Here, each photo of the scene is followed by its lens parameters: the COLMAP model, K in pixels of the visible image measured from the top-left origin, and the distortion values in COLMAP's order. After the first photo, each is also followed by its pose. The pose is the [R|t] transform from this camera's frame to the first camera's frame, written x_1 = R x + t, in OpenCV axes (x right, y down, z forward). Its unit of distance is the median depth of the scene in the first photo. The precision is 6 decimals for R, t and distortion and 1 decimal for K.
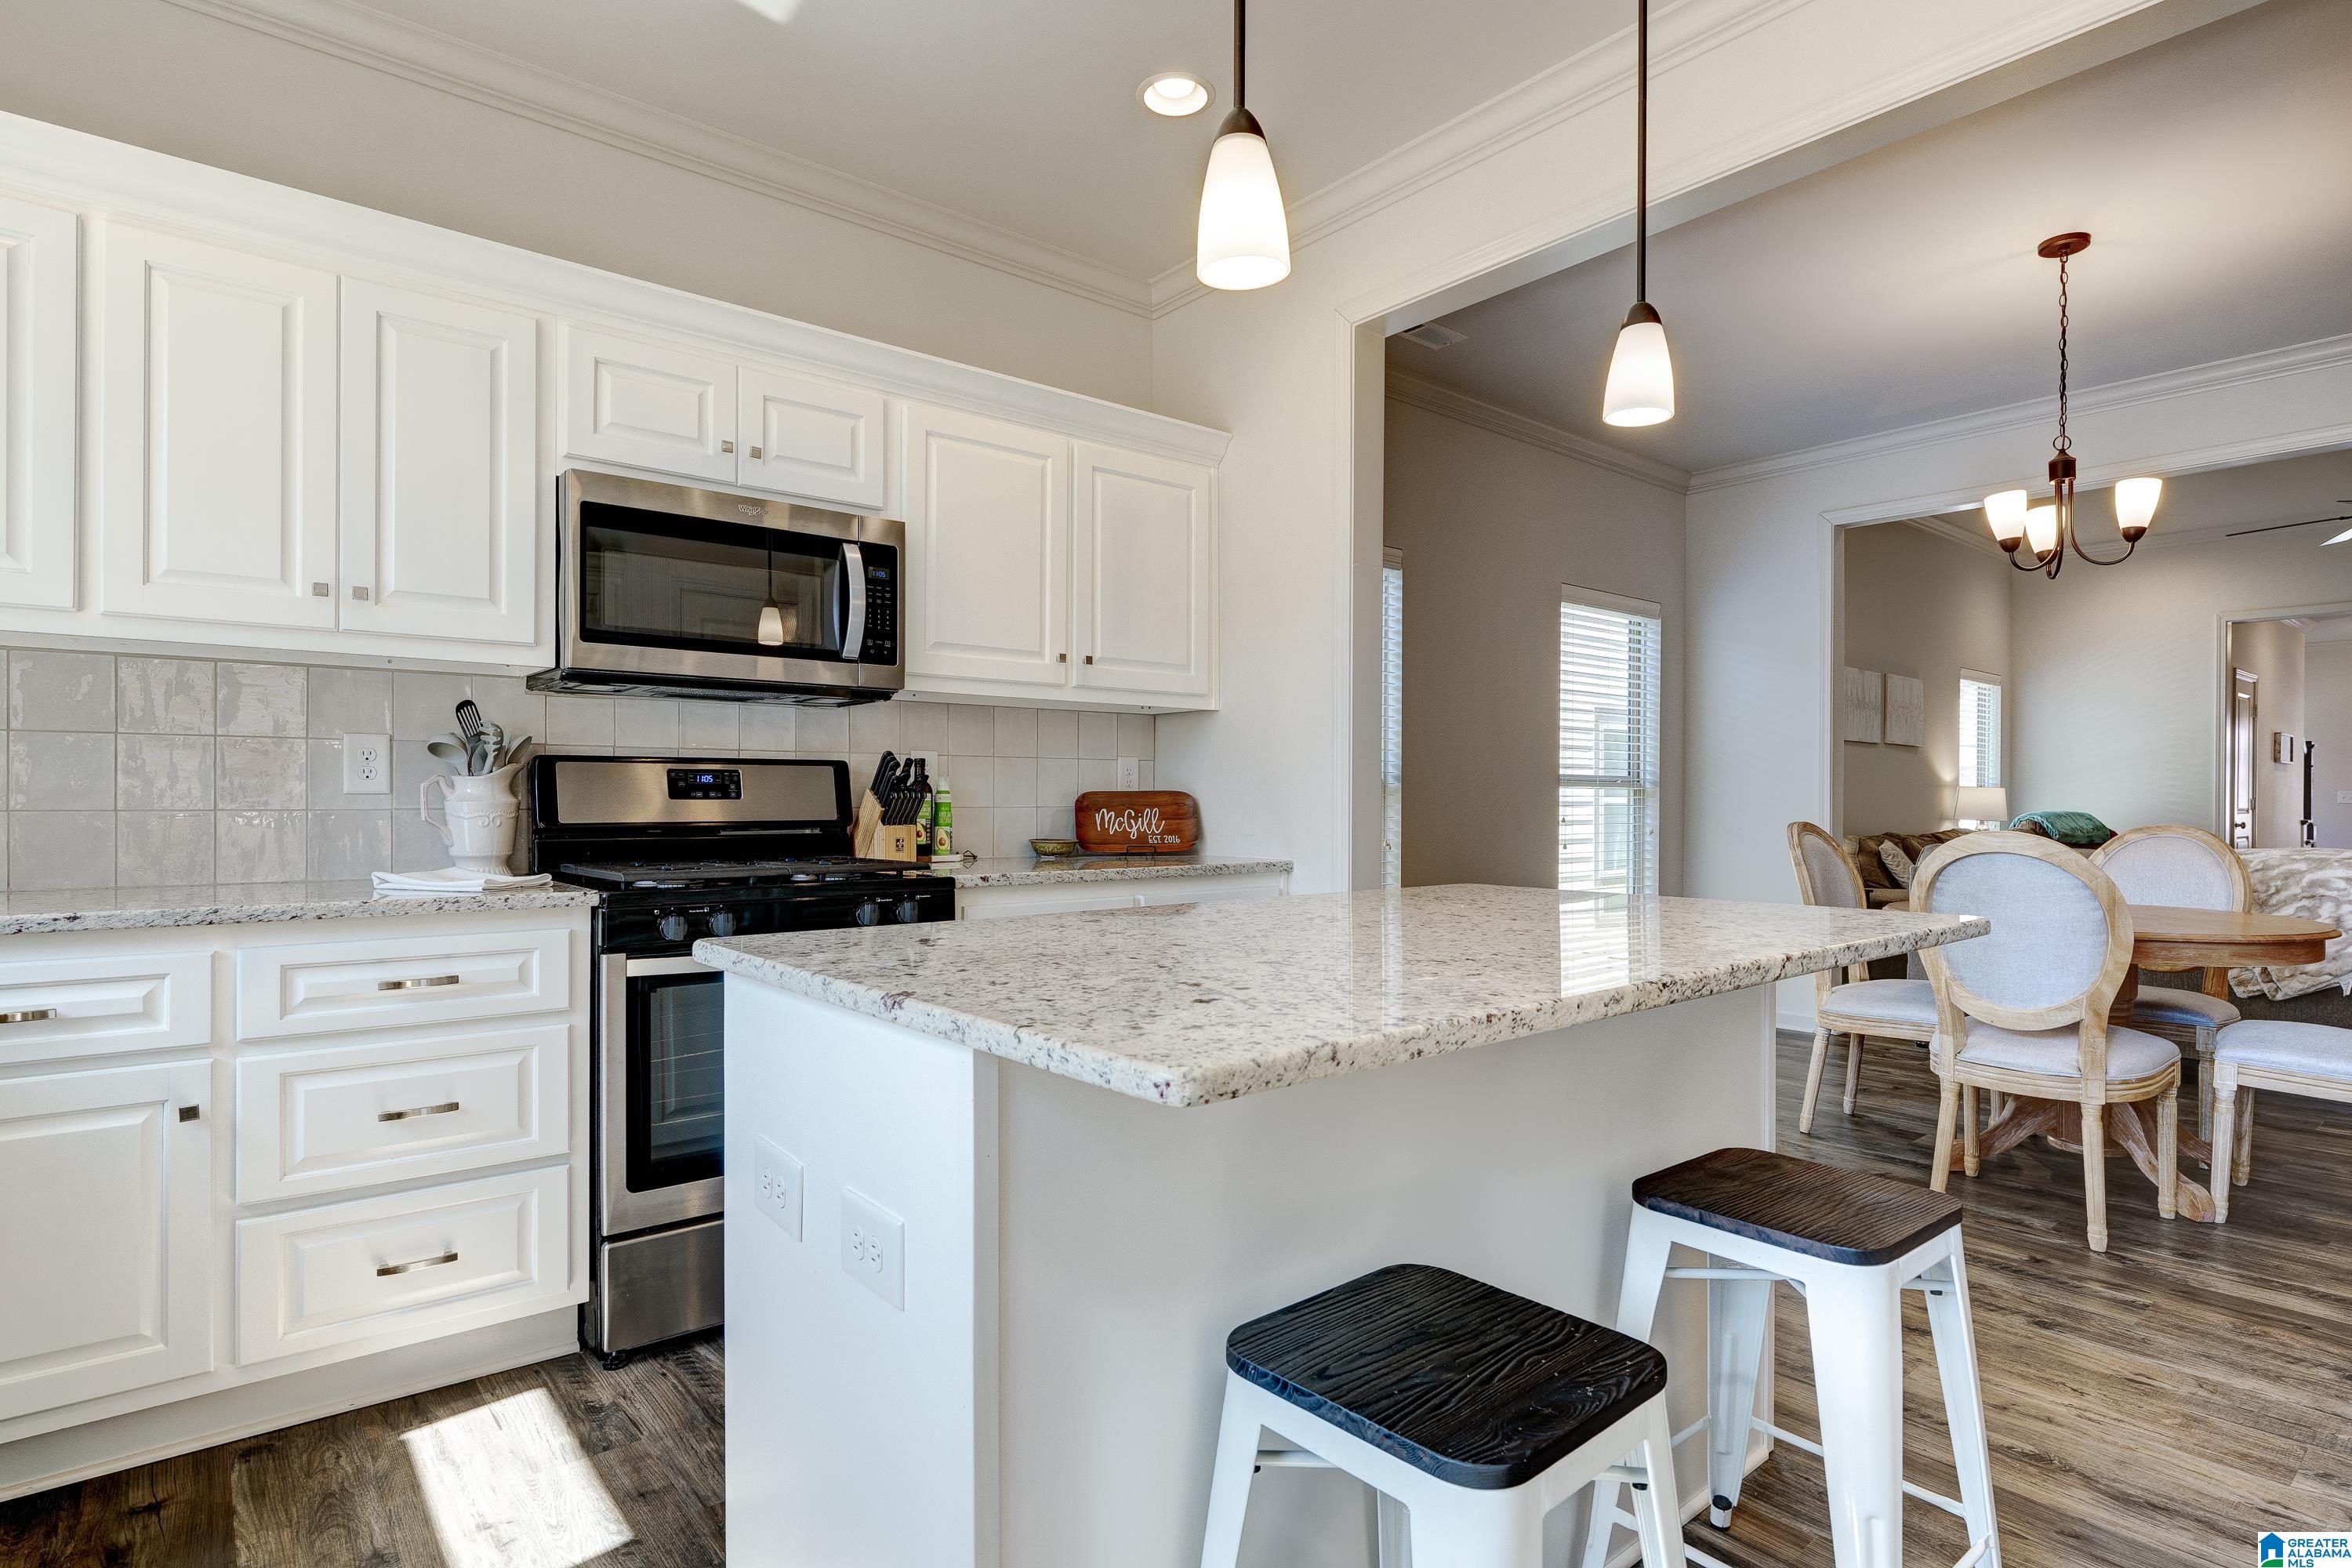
lens RADIAL K [[1209.8, 0, 1175.3], [0, 1209.8, 807.3], [0, 0, 1]] dist [0.004743, 0.000804]
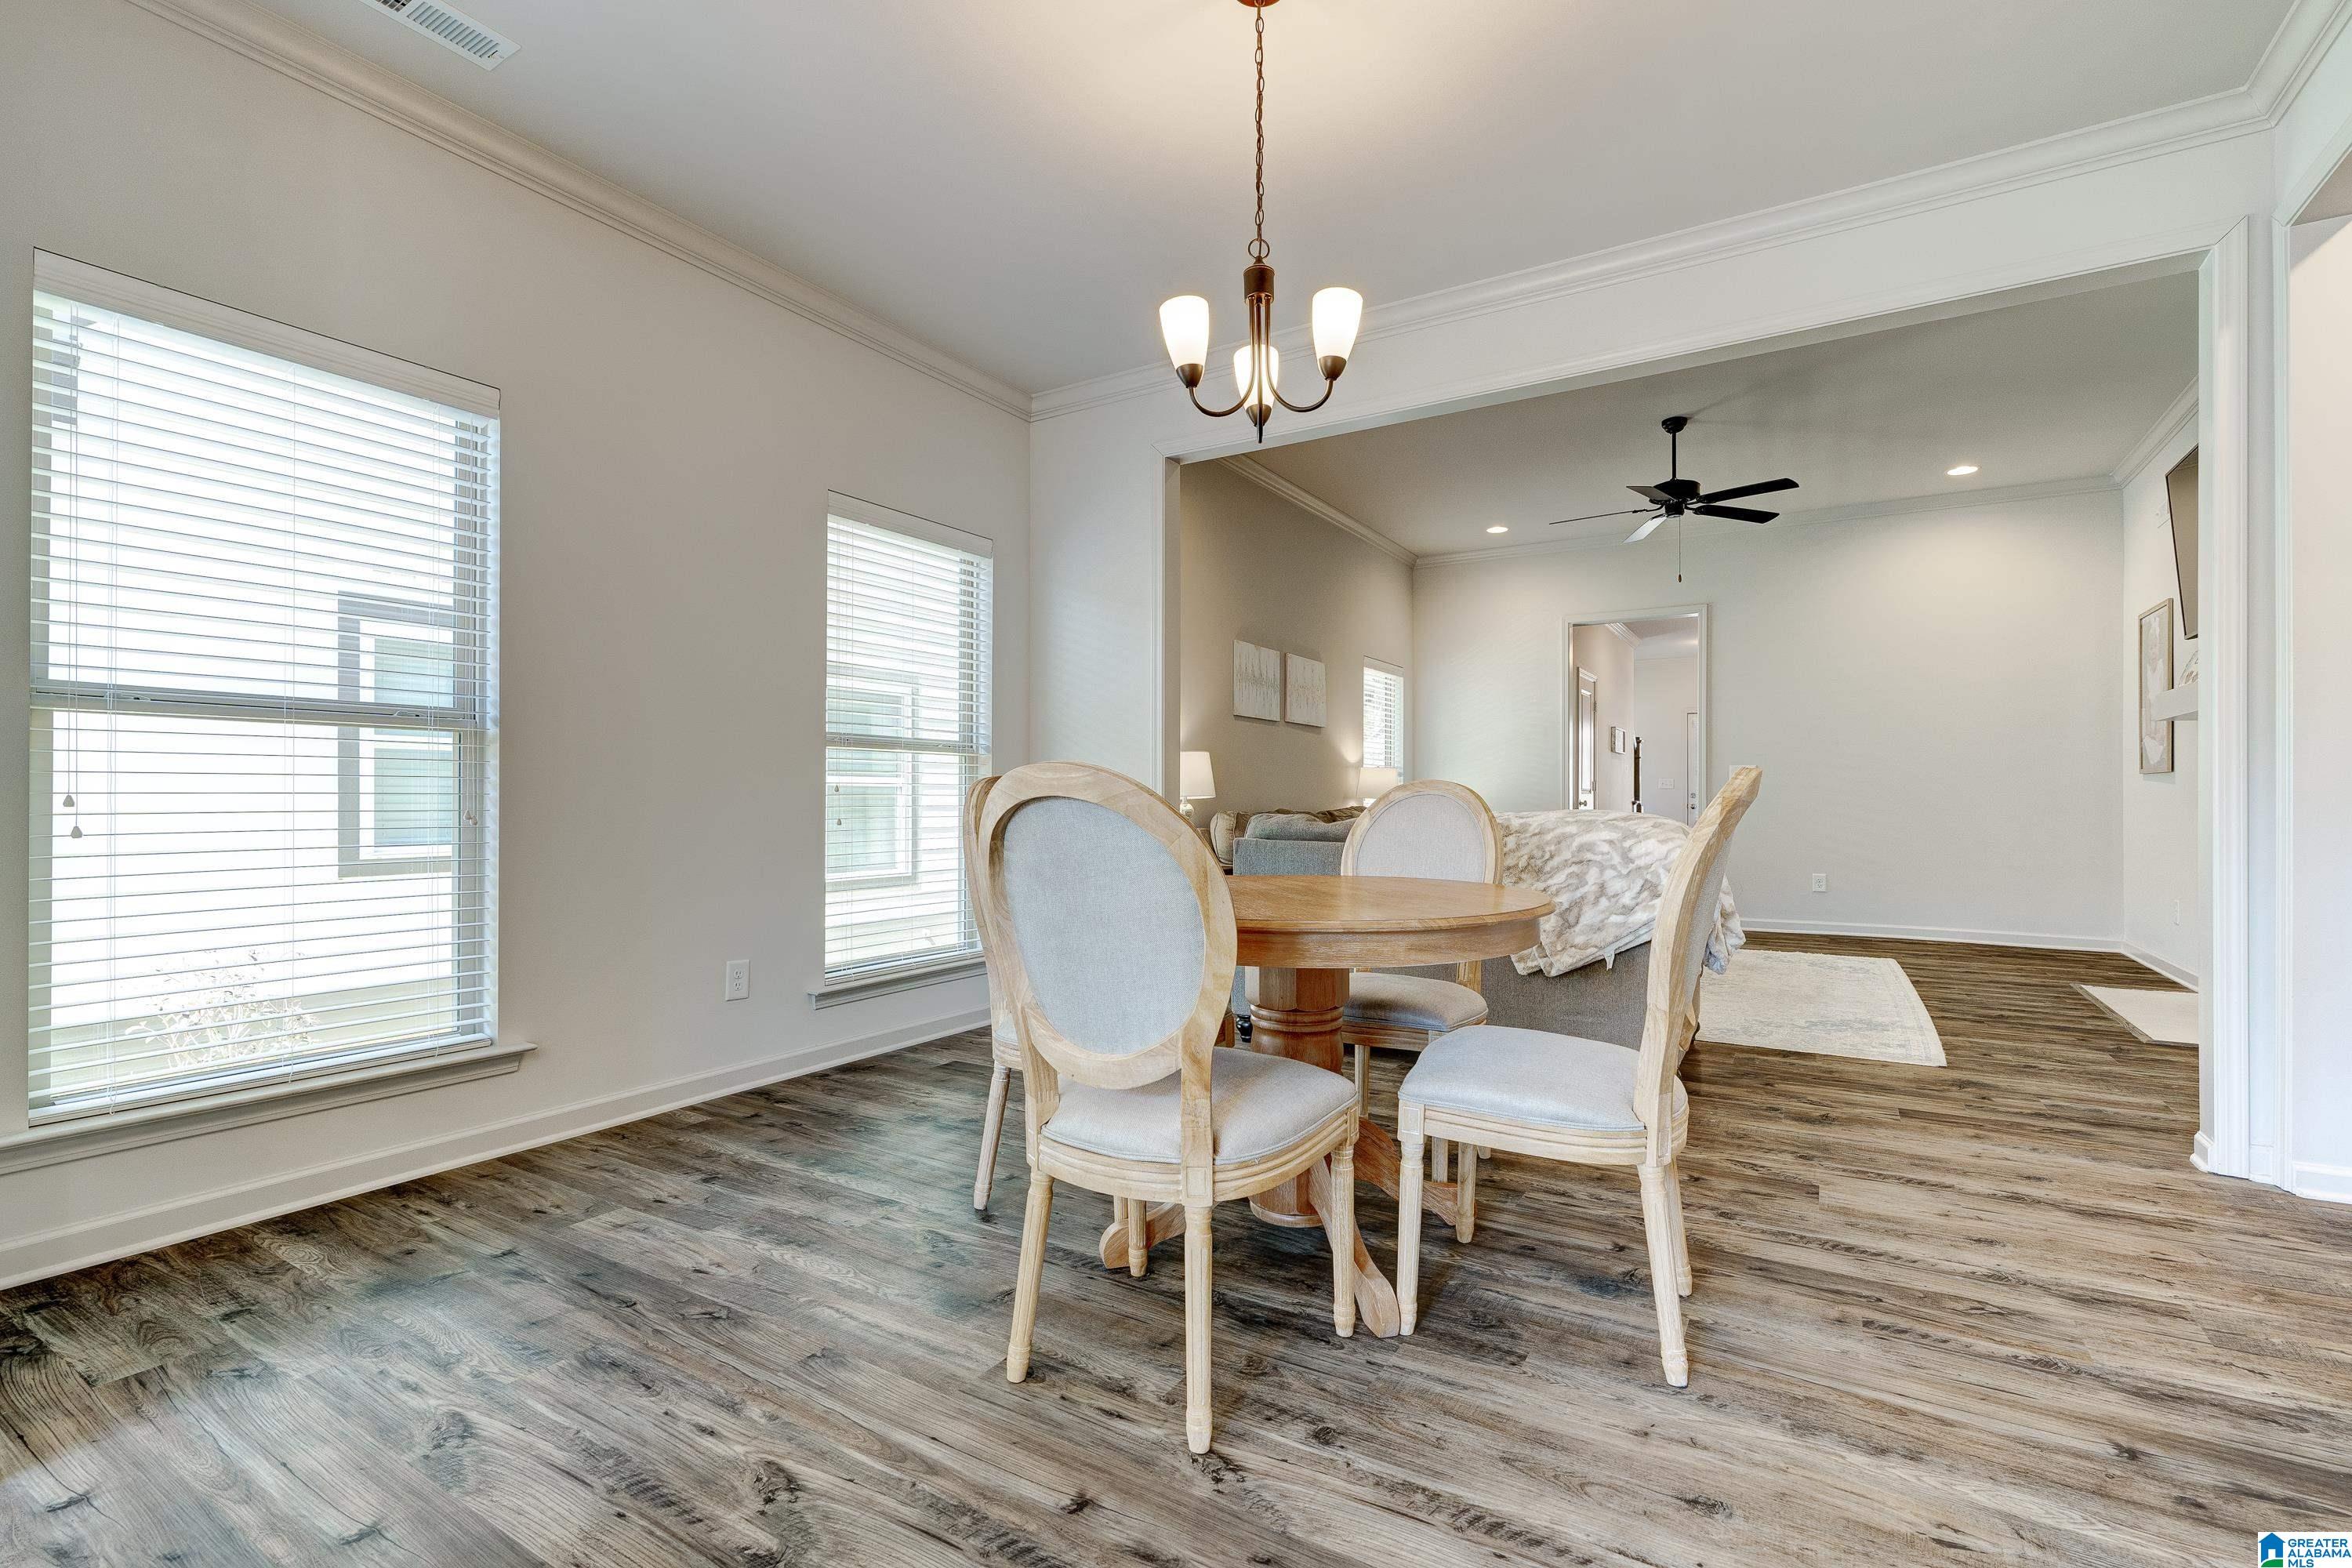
lens RADIAL K [[1069.9, 0, 1176.3], [0, 1069.9, 803.8], [0, 0, 1]] dist [-0.014497, 0.007347]
pose [[0.948106, -0.006349, 0.317892, 0.396294], [0.007108, 0.999974, -0.001229, 0.029045], [-0.317876, 0.003425, 0.948126, 0.338652]]
